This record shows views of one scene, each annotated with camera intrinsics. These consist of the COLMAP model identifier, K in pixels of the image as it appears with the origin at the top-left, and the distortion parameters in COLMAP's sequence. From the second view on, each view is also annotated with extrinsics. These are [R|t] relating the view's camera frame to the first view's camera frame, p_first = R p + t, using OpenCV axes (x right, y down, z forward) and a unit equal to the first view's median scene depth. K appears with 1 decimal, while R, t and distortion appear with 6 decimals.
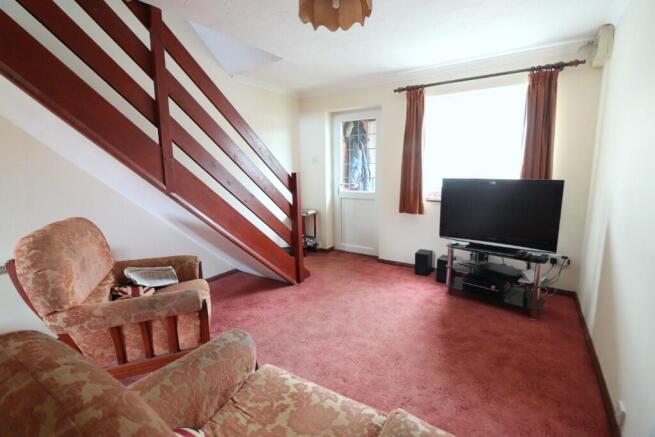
lens RADIAL K [[297.8, 0, 319.5], [0, 297.8, 211.1], [0, 0, 1]] dist [-0.001844, -0.010305]
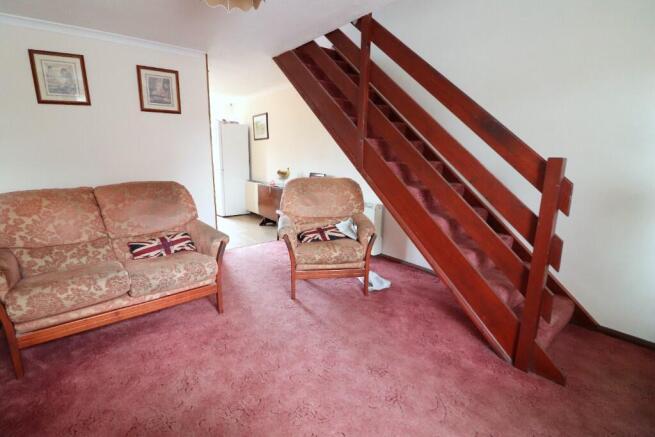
lens RADIAL K [[297.8, 0, 319.5], [0, 297.8, 211.1], [0, 0, 1]] dist [-0.001844, -0.010305]
pose [[-0.273112, 0.198160, -0.941351, 0.612986], [-0.141982, 0.959533, 0.243181, -0.133577], [0.951447, 0.200071, -0.233924, 0.957189]]
